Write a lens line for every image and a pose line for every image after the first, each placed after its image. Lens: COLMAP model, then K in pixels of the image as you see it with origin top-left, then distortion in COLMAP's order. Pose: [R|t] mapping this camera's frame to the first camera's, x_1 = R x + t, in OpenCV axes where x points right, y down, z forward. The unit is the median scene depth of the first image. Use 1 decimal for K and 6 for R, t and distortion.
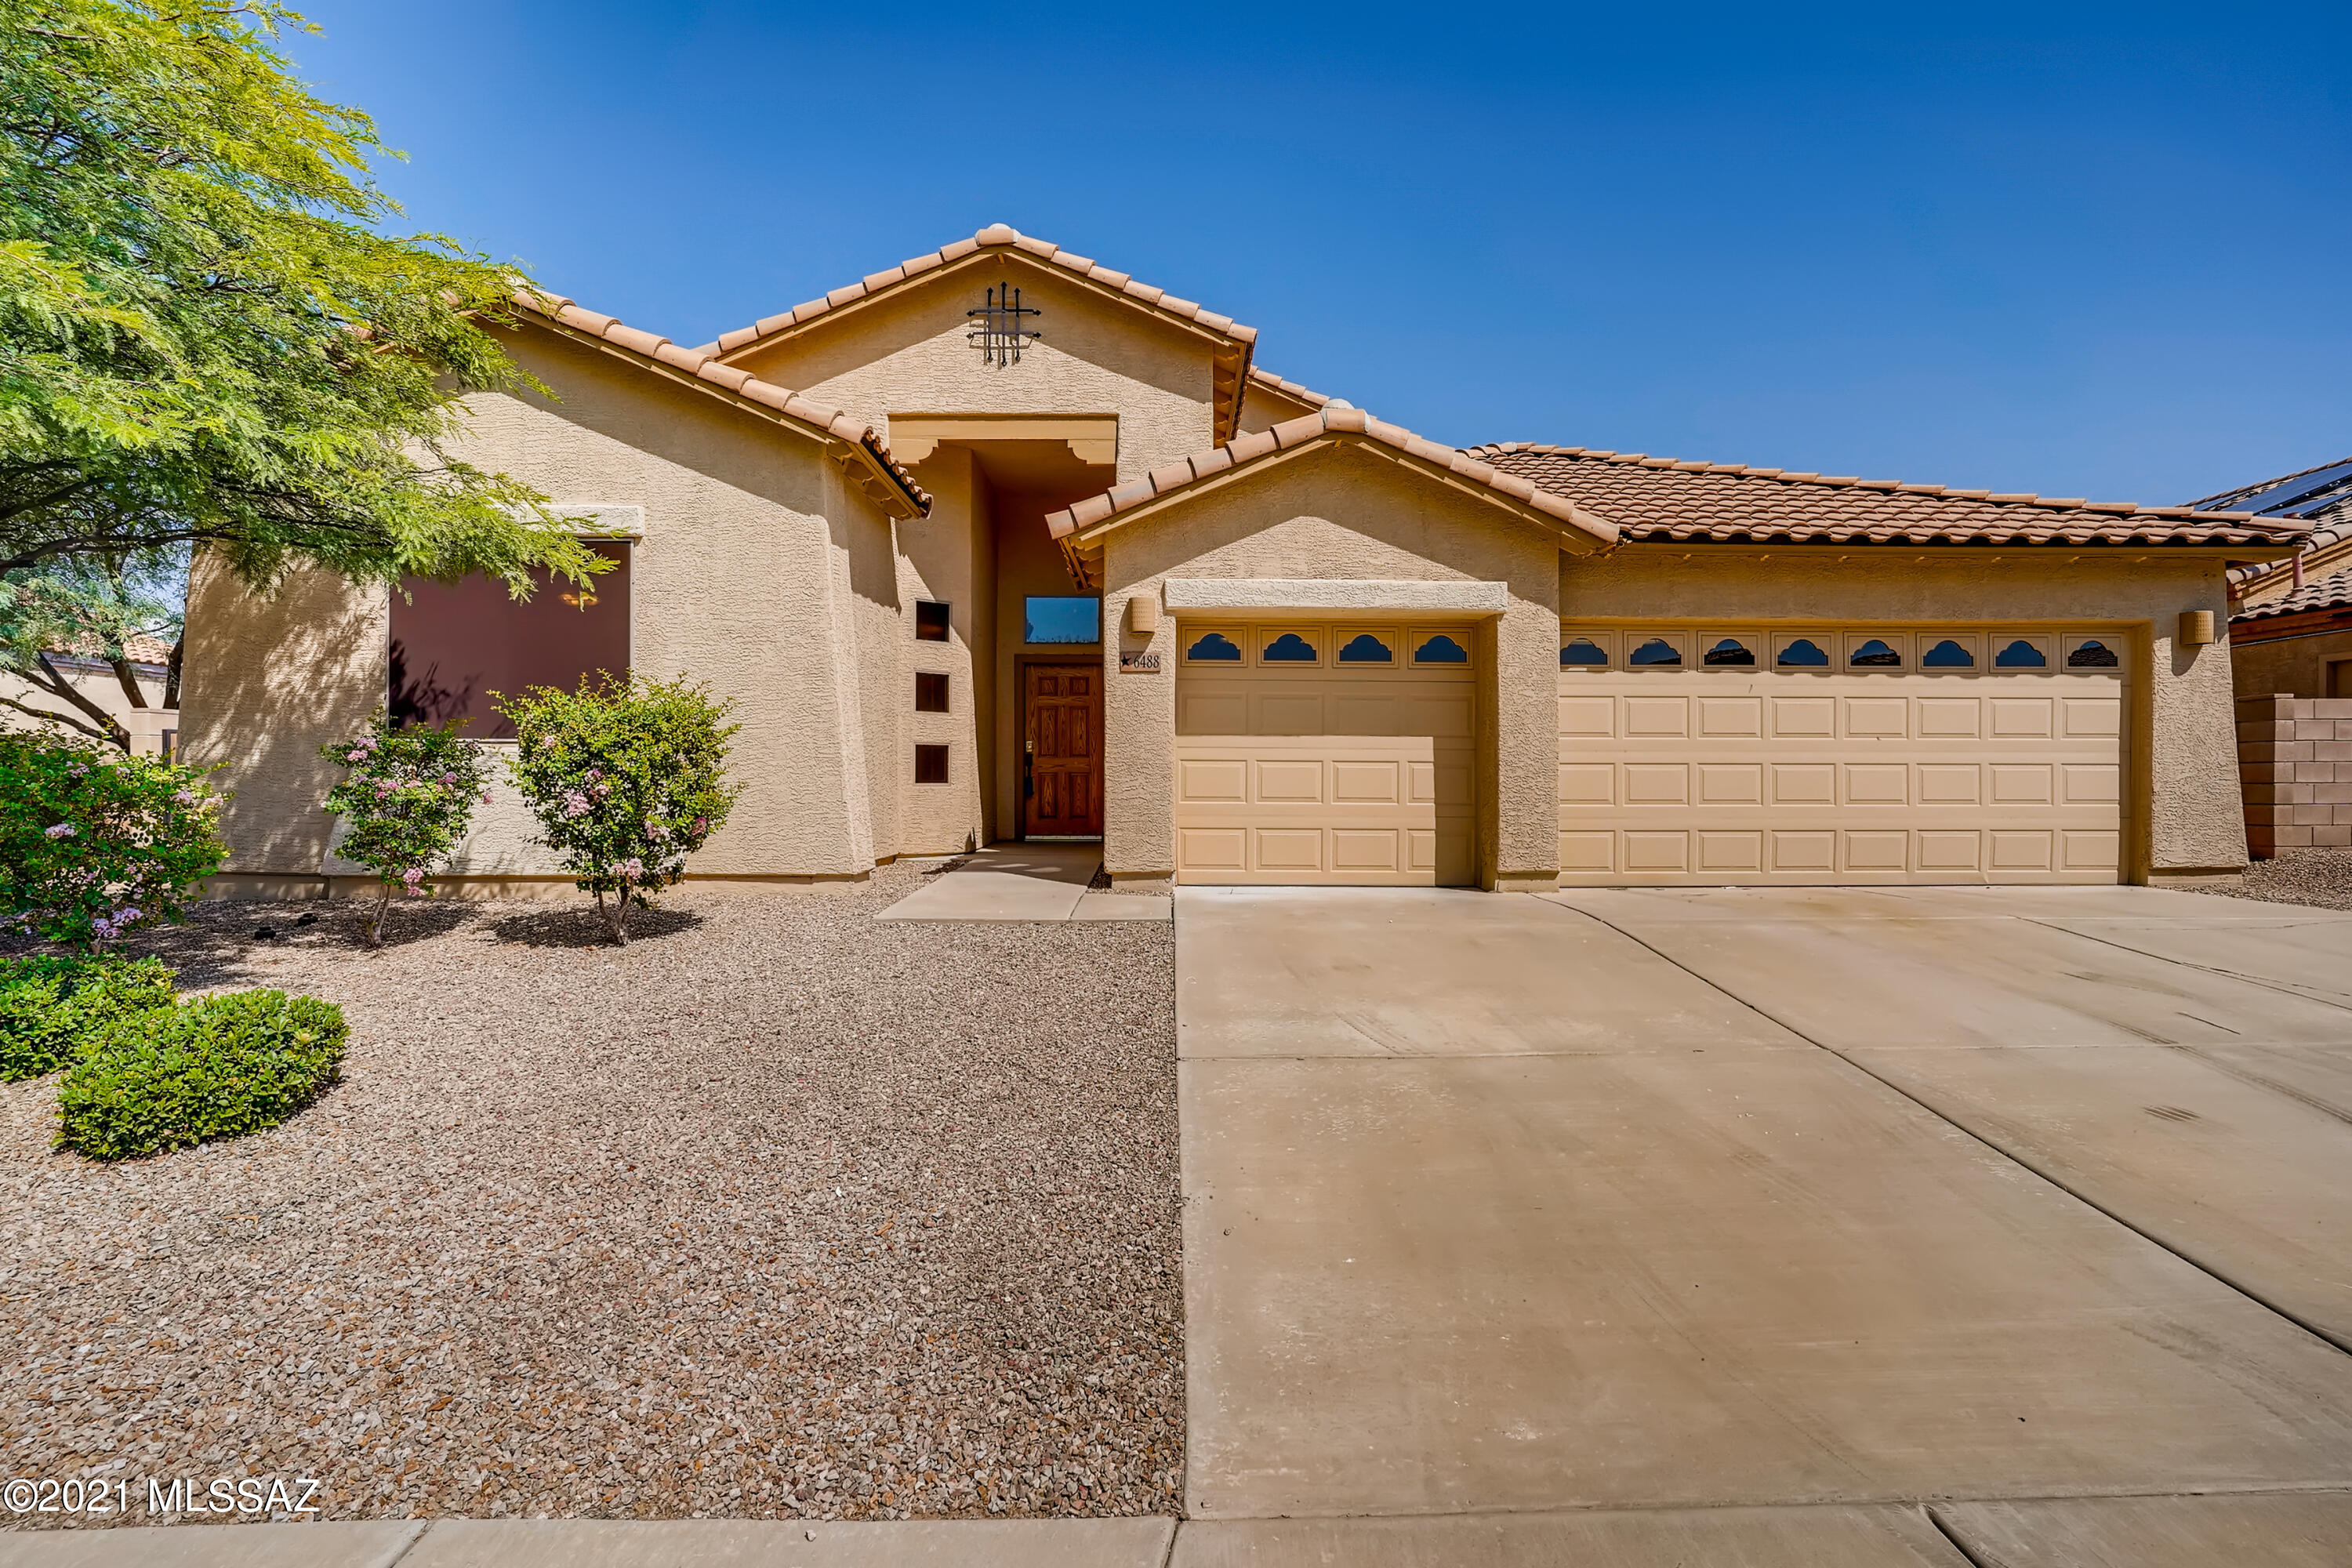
lens RADIAL K [[1170.6, 0, 1173.5], [0, 1170.6, 793.6], [0, 0, 1]] dist [-0.039706, 0.019448]
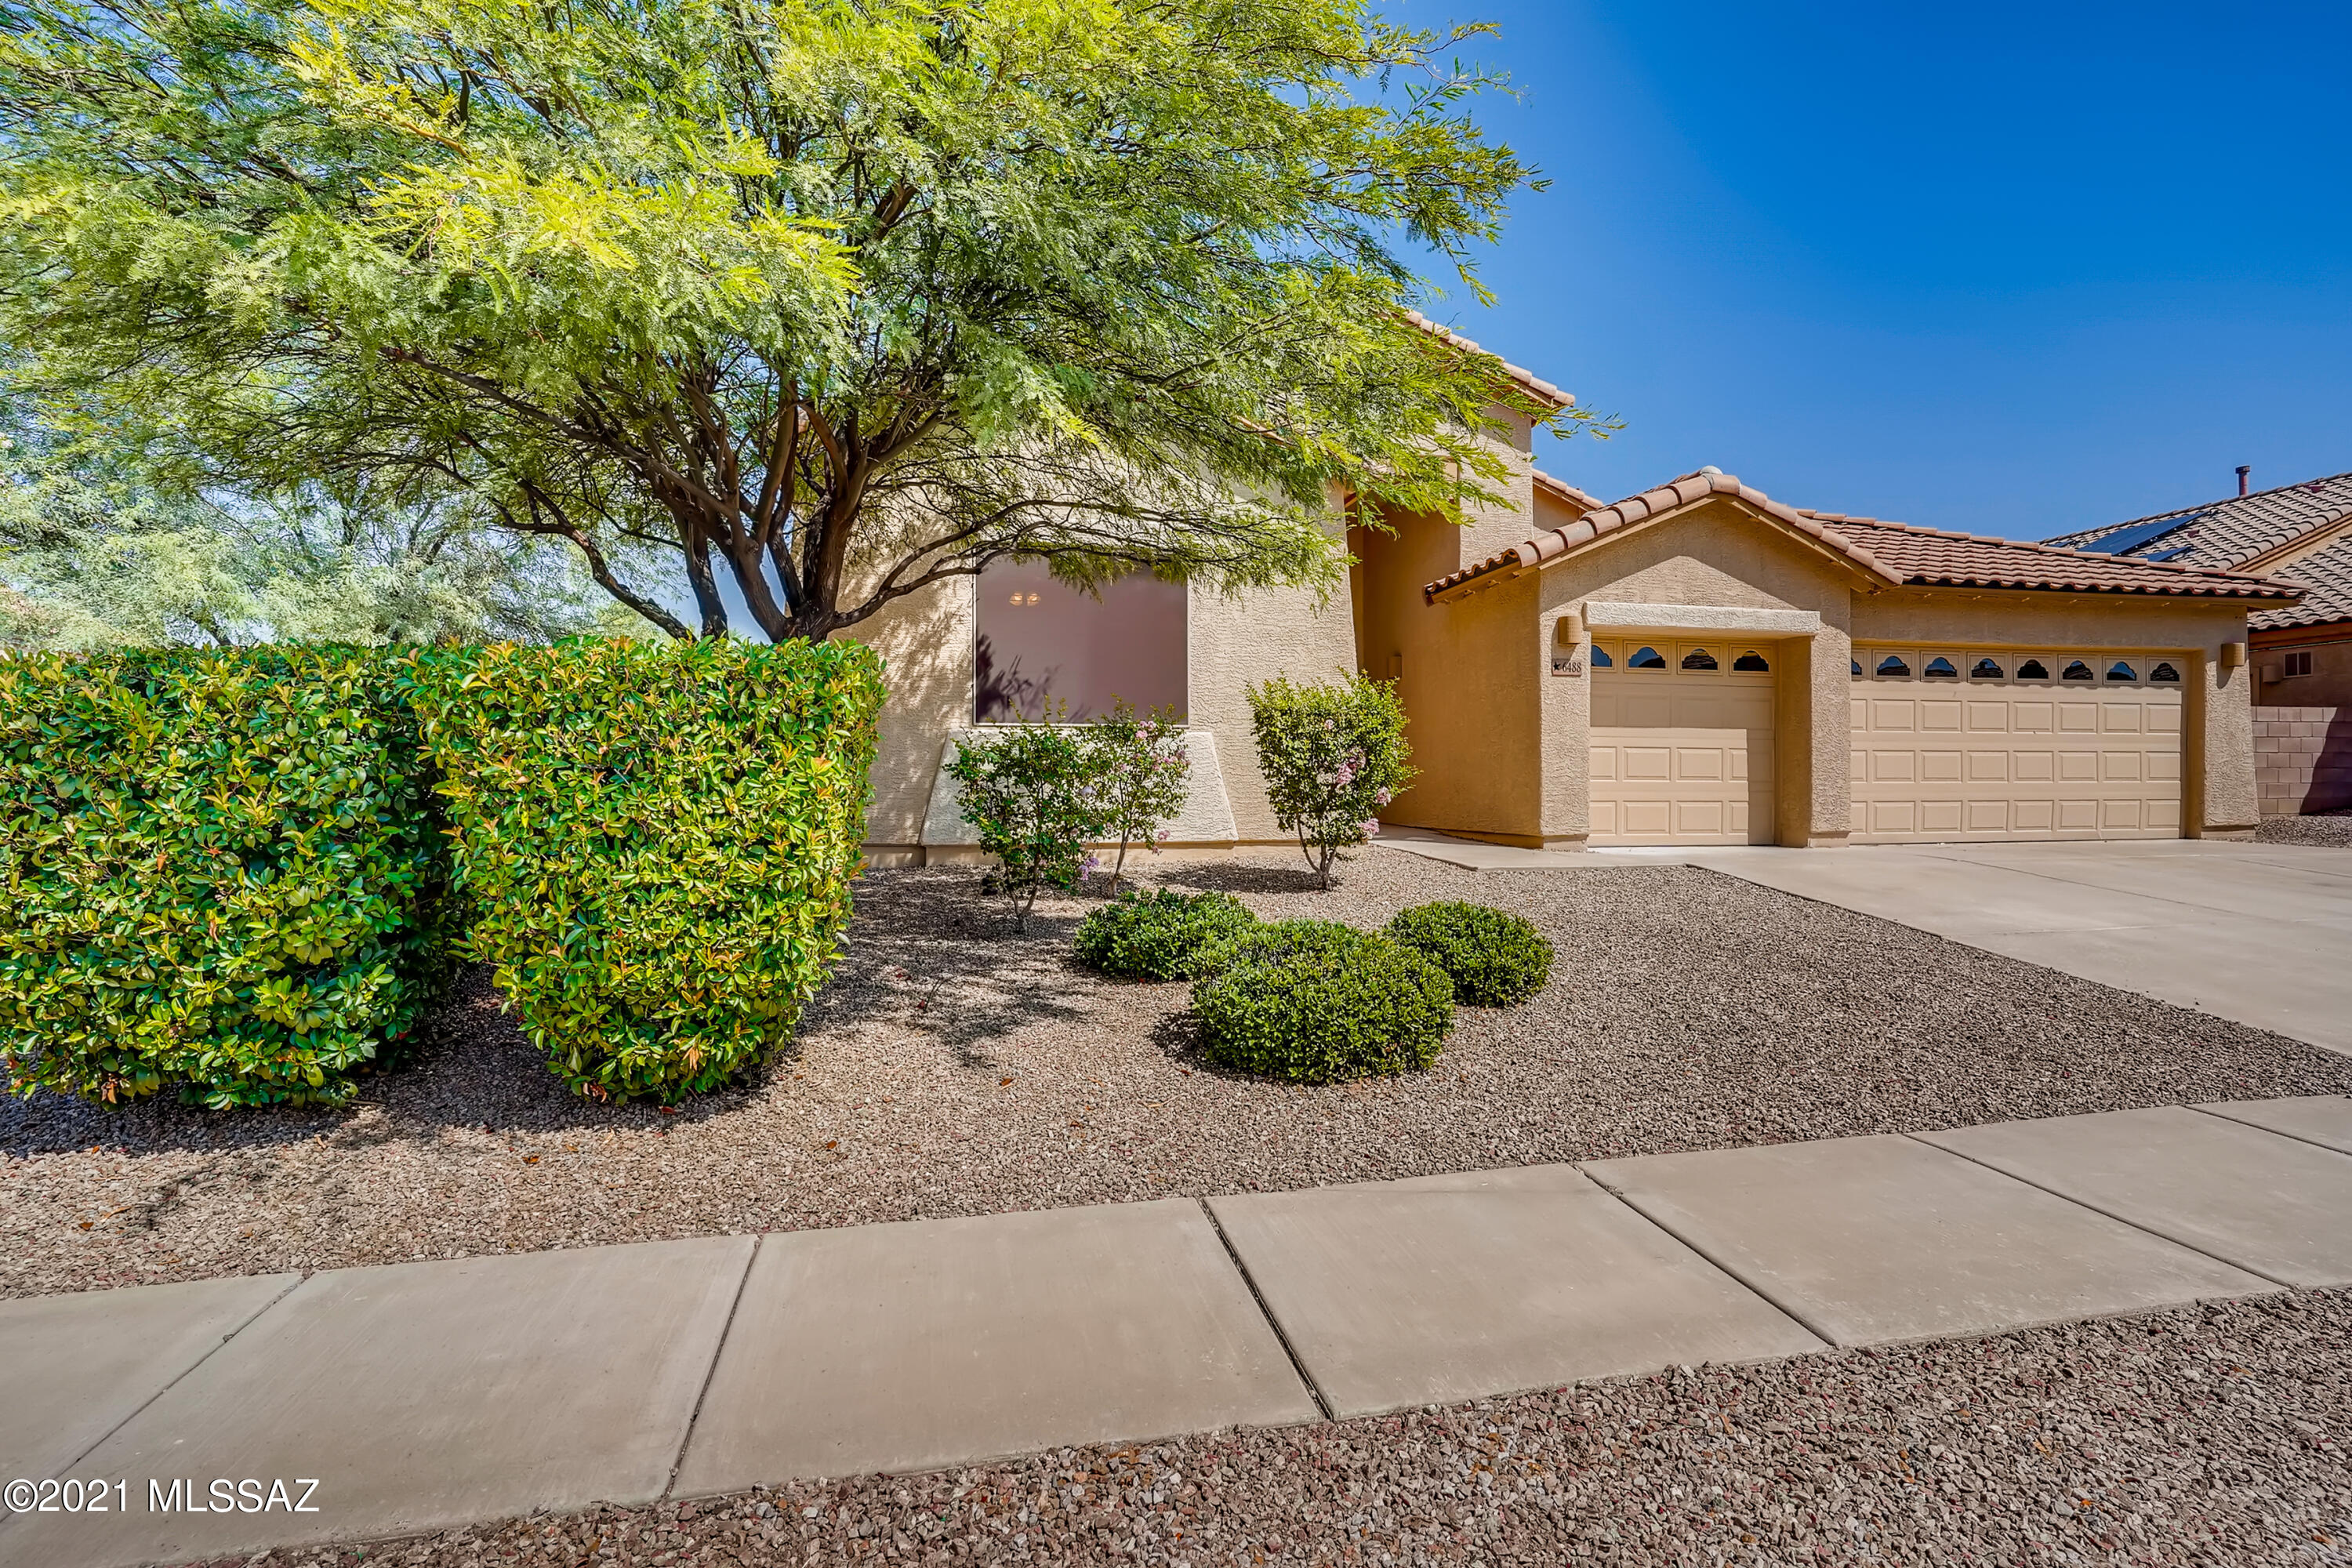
lens RADIAL K [[1170.6, 0, 1174.8], [0, 1170.6, 784.8], [0, 0, 1]] dist [-0.039706, 0.019448]
pose [[0.982367, -0.002600, 0.186944, -0.672841], [0.003520, 0.999983, -0.004586, 0.017534], [-0.186929, 0.005164, 0.982360, -0.145265]]
